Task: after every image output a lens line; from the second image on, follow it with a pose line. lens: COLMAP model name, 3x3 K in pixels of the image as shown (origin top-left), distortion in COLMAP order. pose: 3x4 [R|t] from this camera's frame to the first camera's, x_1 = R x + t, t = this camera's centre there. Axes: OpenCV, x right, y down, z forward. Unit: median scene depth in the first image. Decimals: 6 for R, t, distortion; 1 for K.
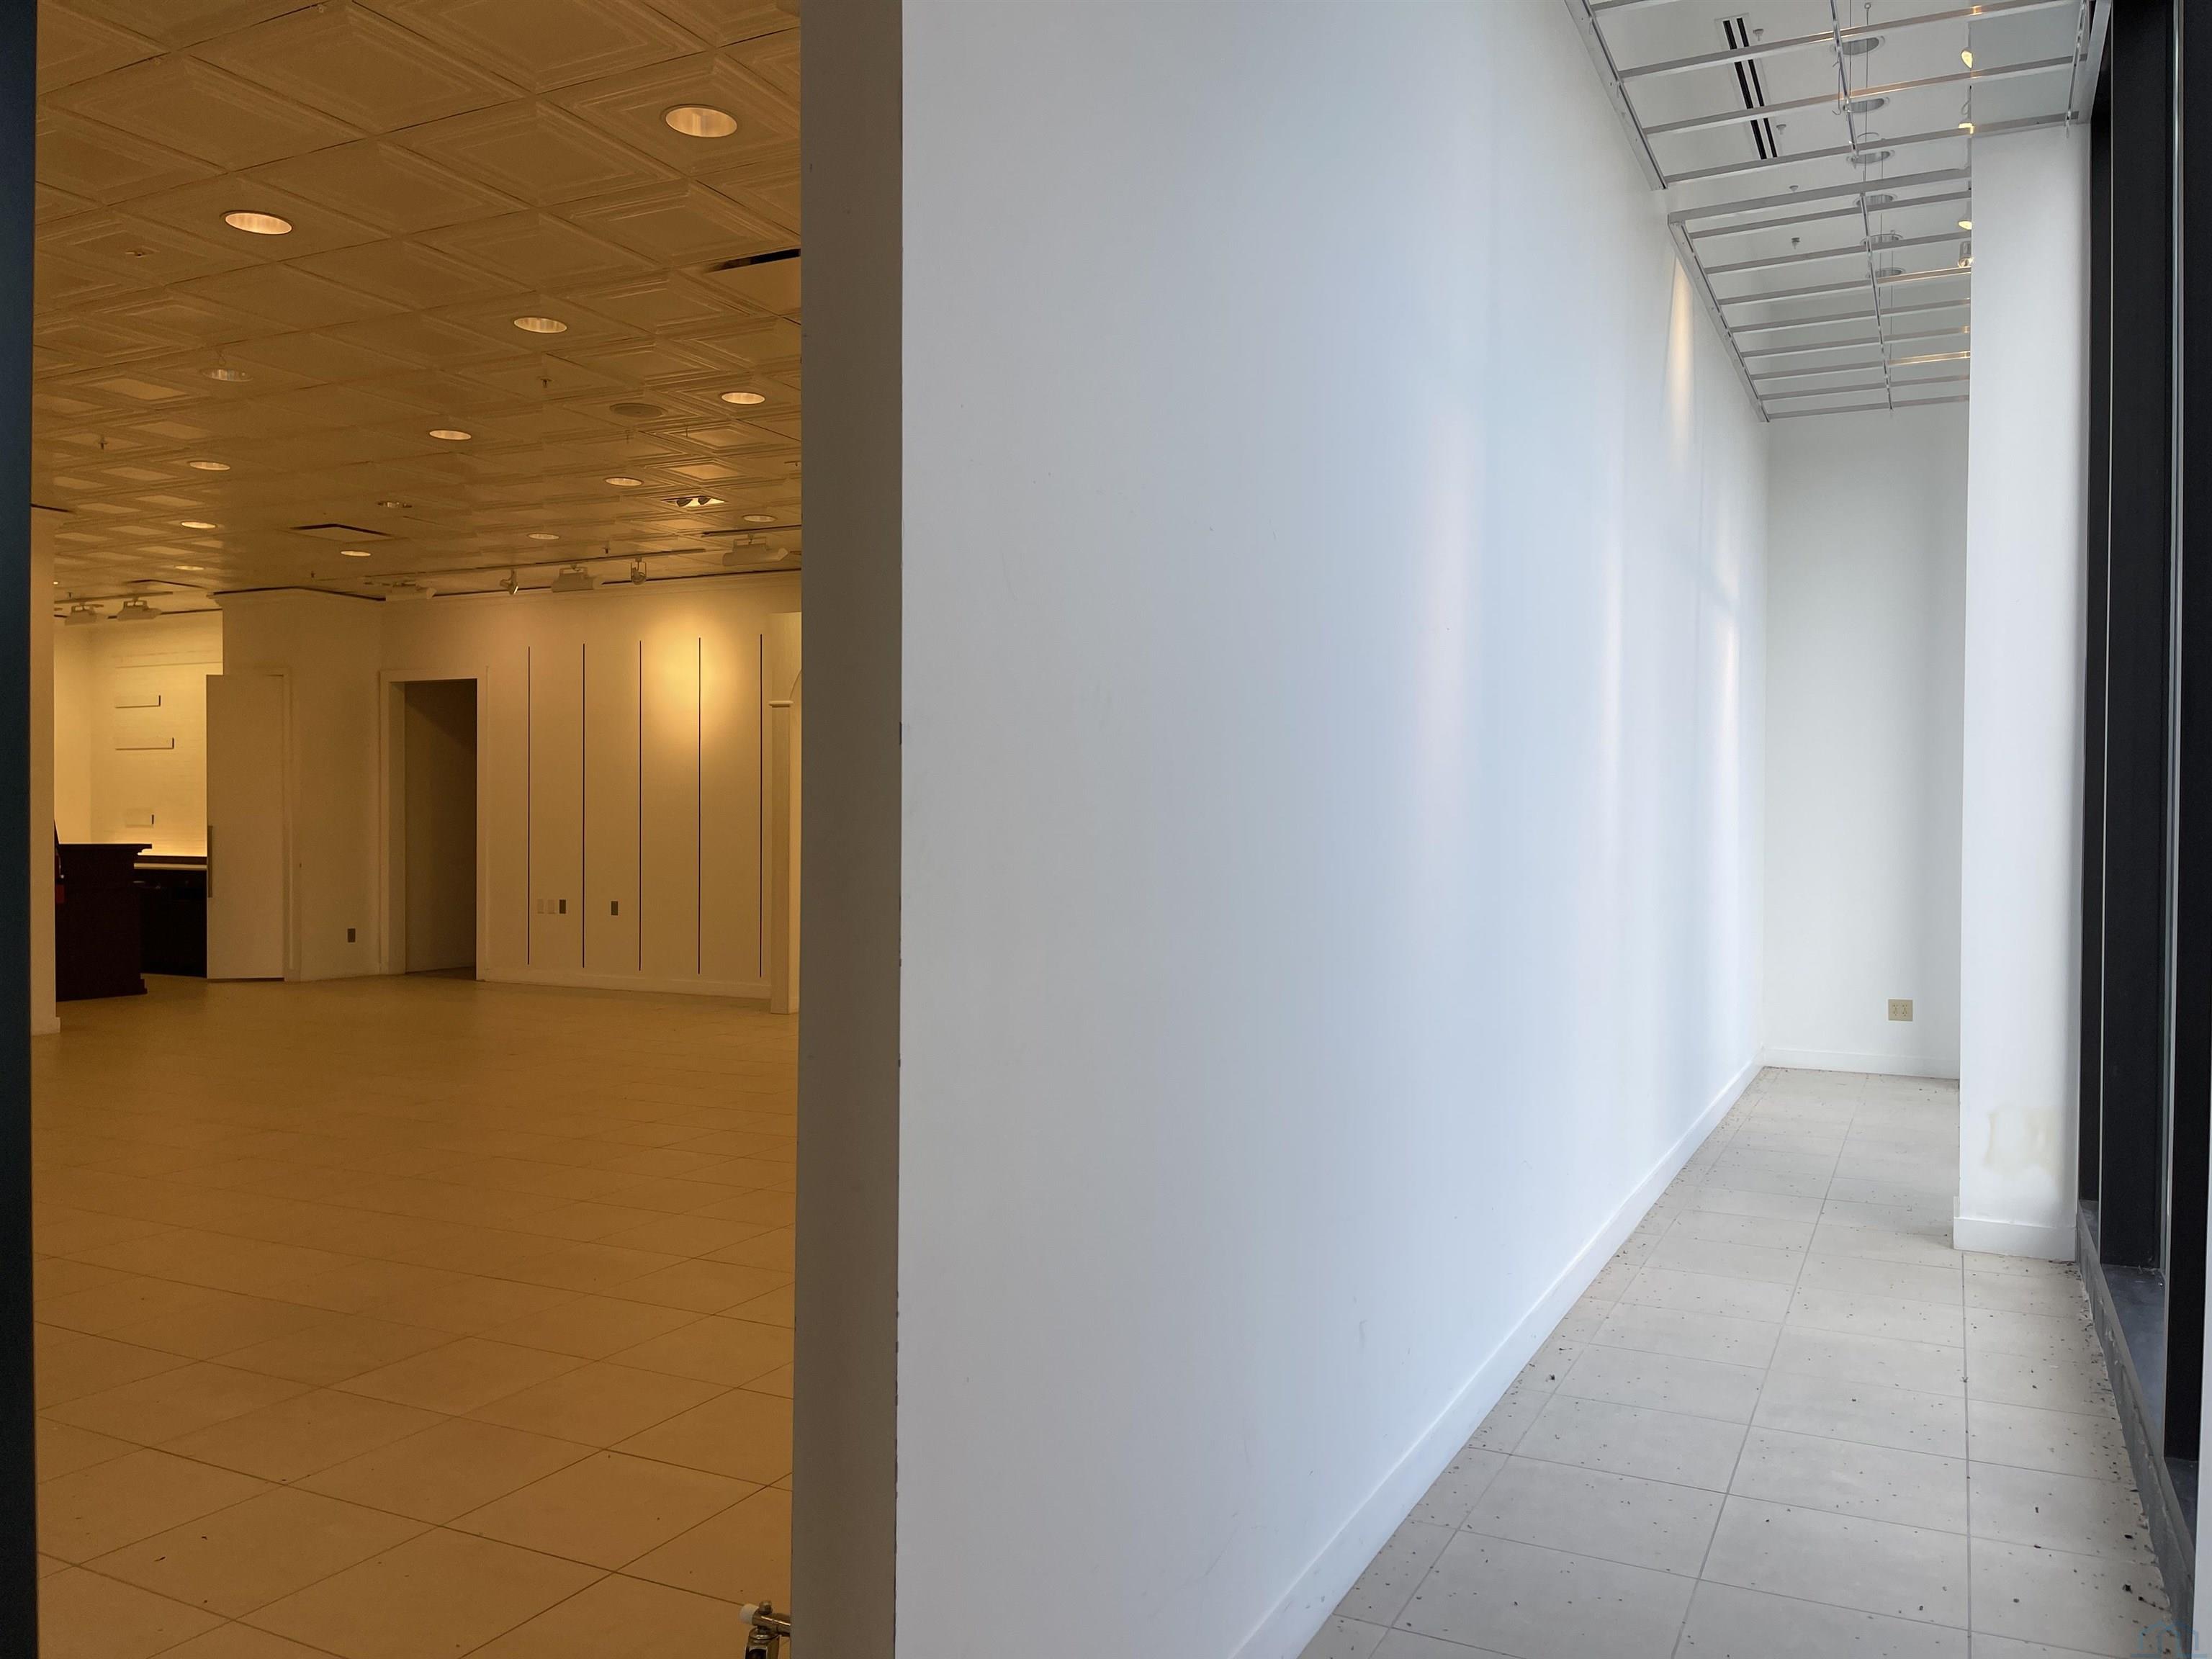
lens RADIAL K [[1667.5, 0, 1103.8], [0, 1667.5, 843.6], [0, 0, 1]] dist [0.079400, -0.101140]
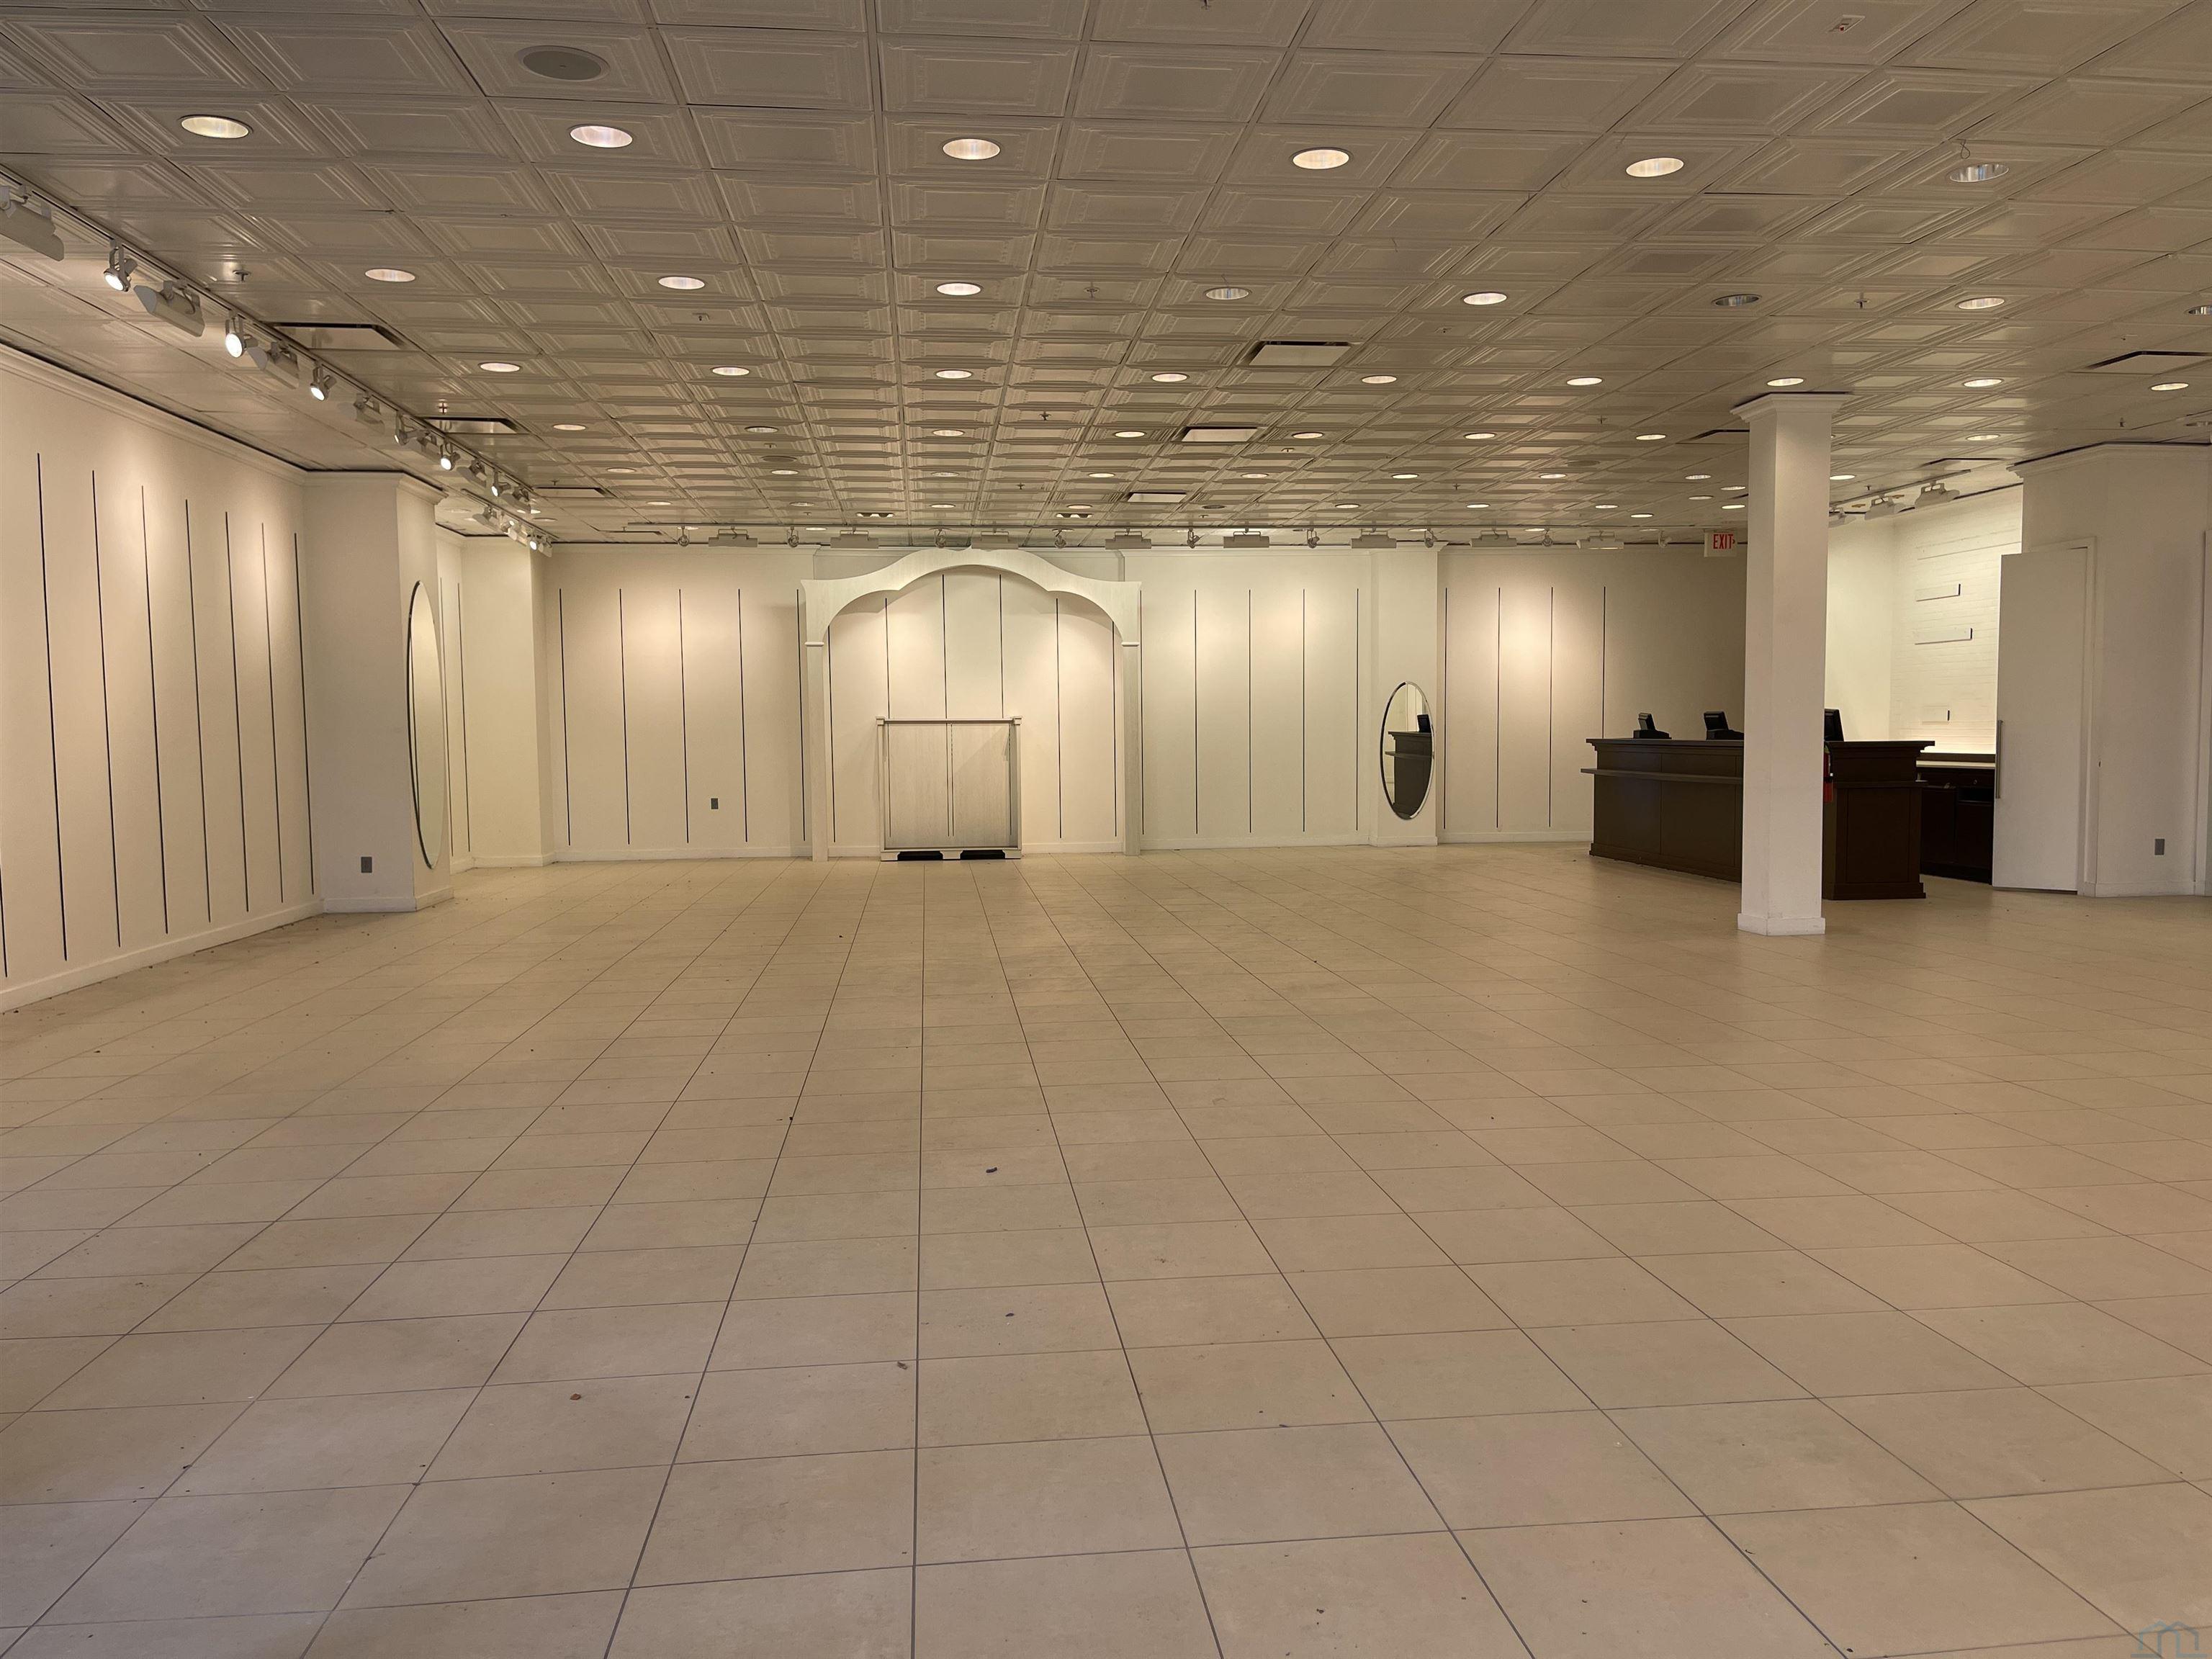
lens RADIAL K [[1667.5, 0, 1122.9], [0, 1667.5, 851.6], [0, 0, 1]] dist [0.079400, -0.101140]
pose [[0.549998, 0.049596, -0.833692, -0.021425], [0.004967, 0.998023, 0.062648, 0.000629], [0.835151, -0.038597, 0.548665, 0.096822]]
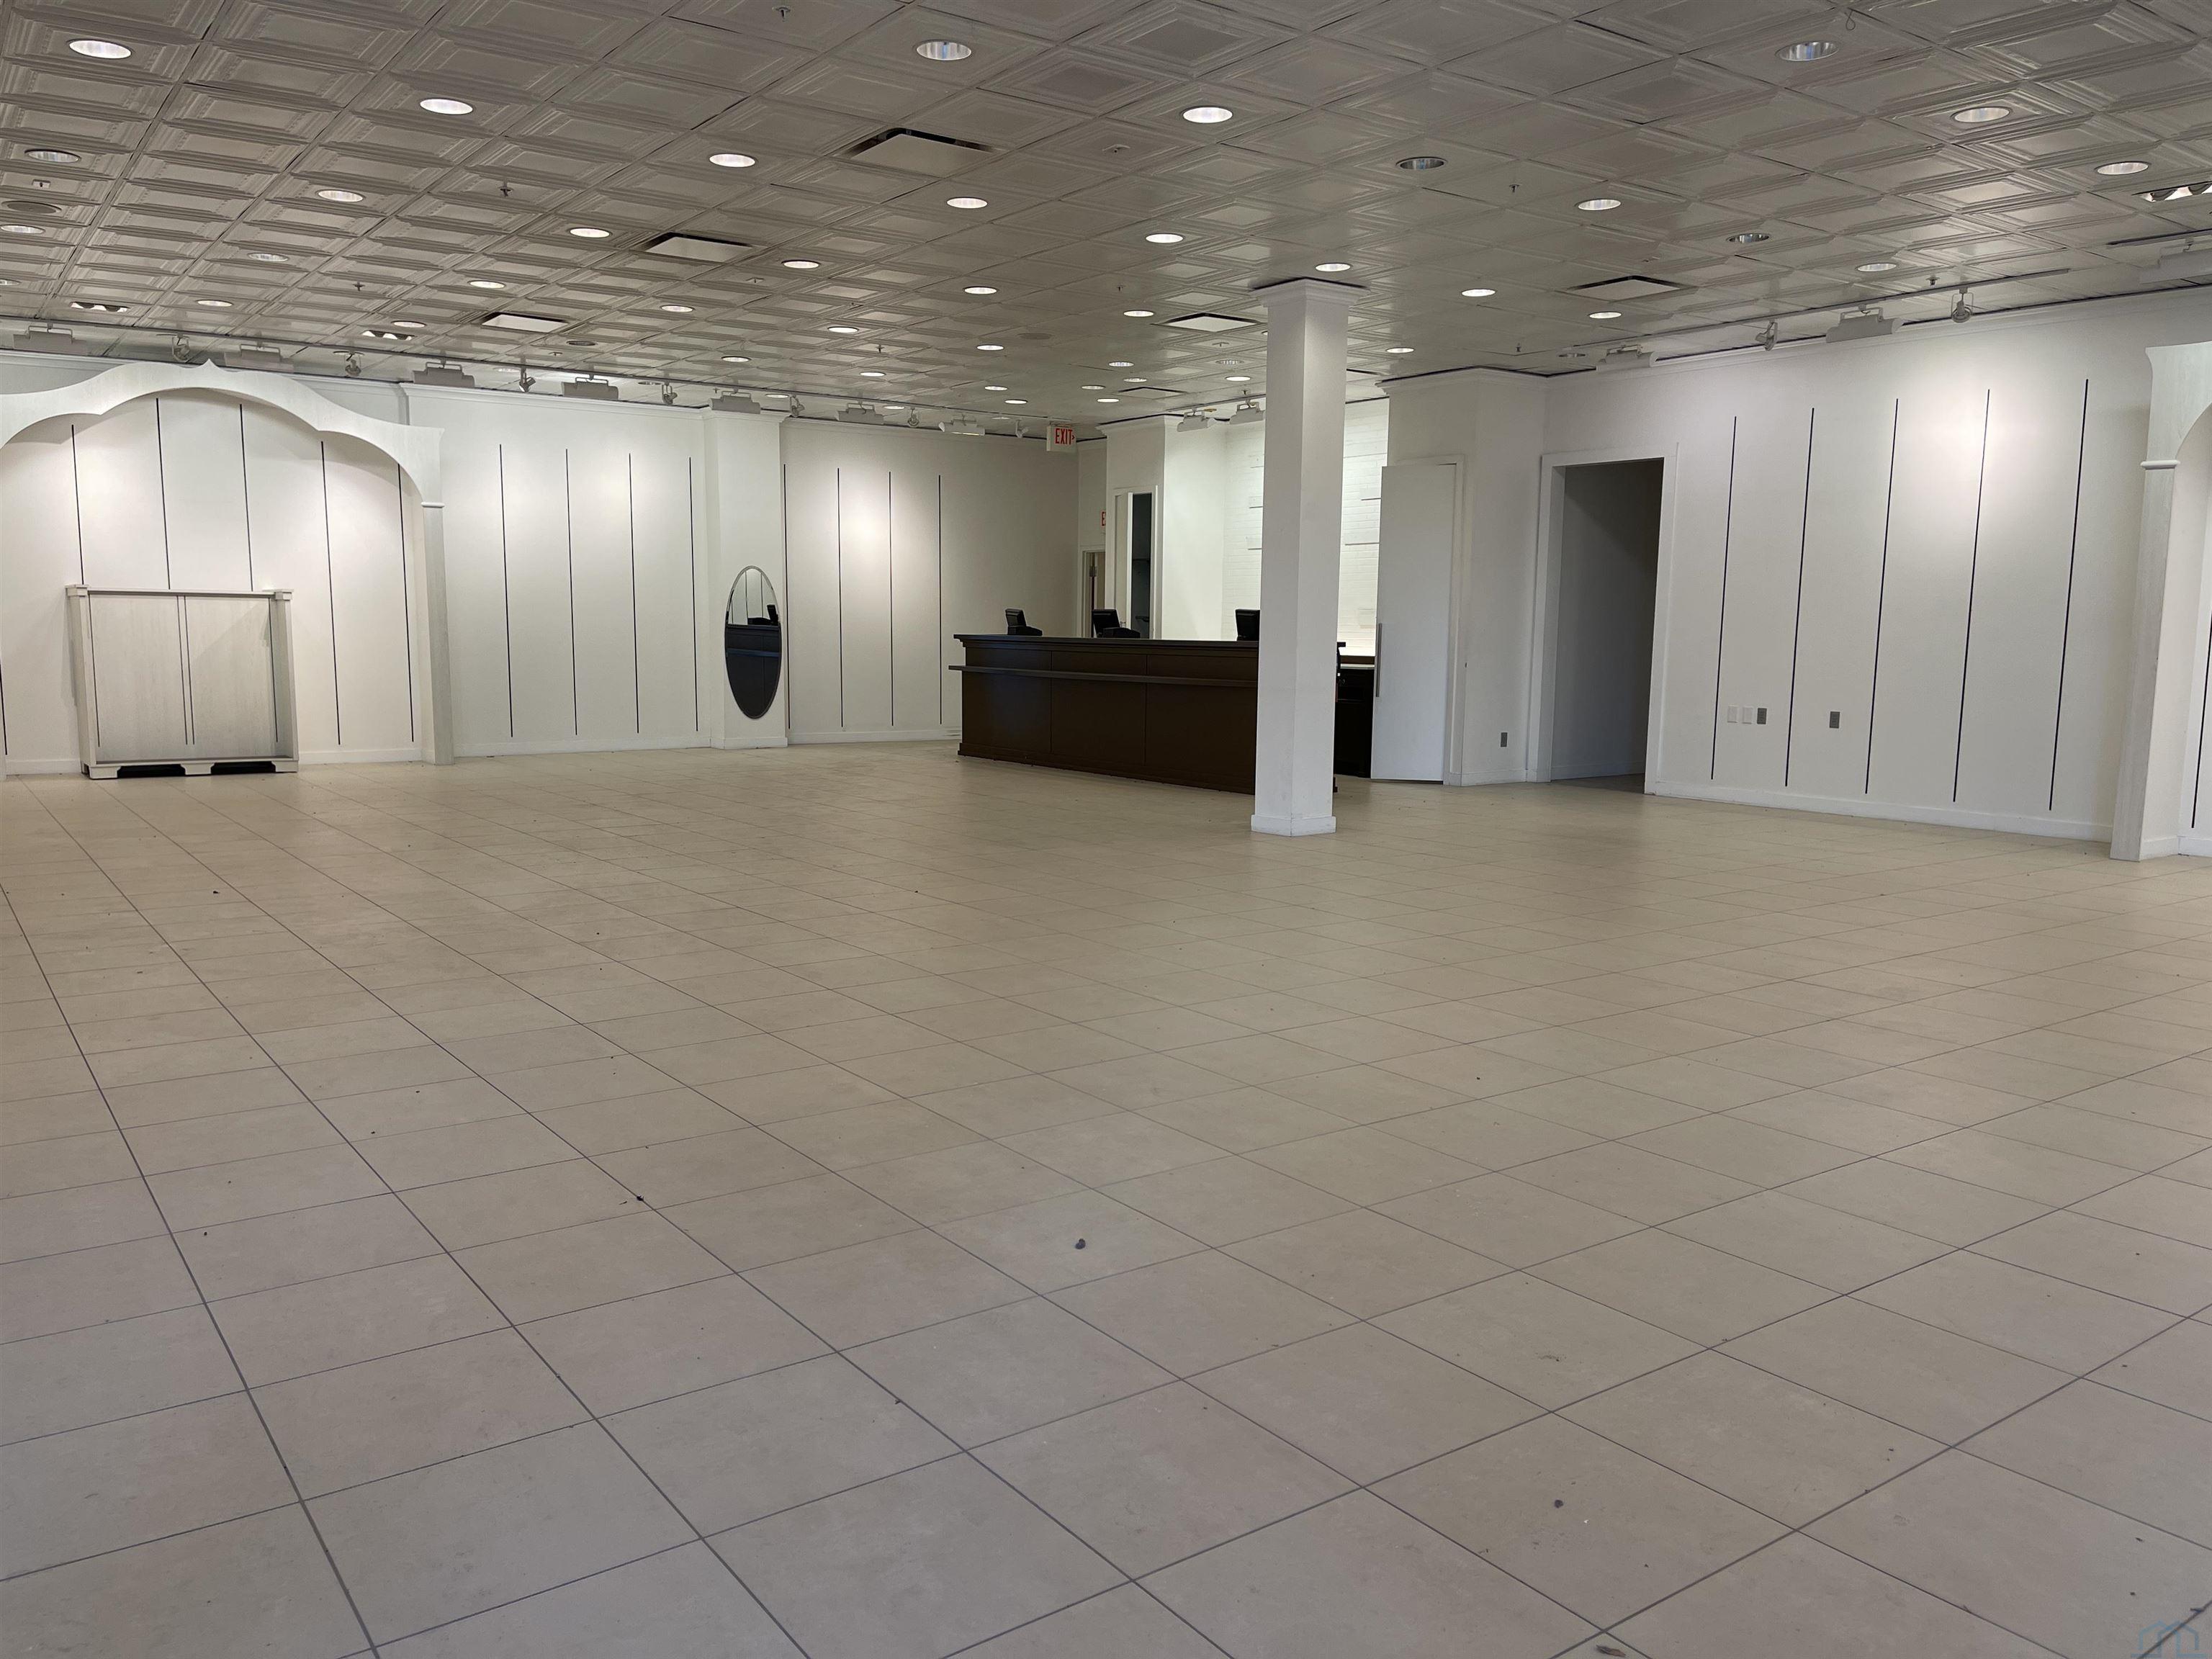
lens RADIAL K [[1667.5, 0, 1091.7], [0, 1667.5, 844.1], [0, 0, 1]] dist [0.079400, -0.101140]
pose [[0.886434, 0.064365, -0.458358, -0.225955], [-0.010042, 0.992725, 0.119982, 0.001689], [0.462746, -0.101753, 0.880632, 0.052482]]
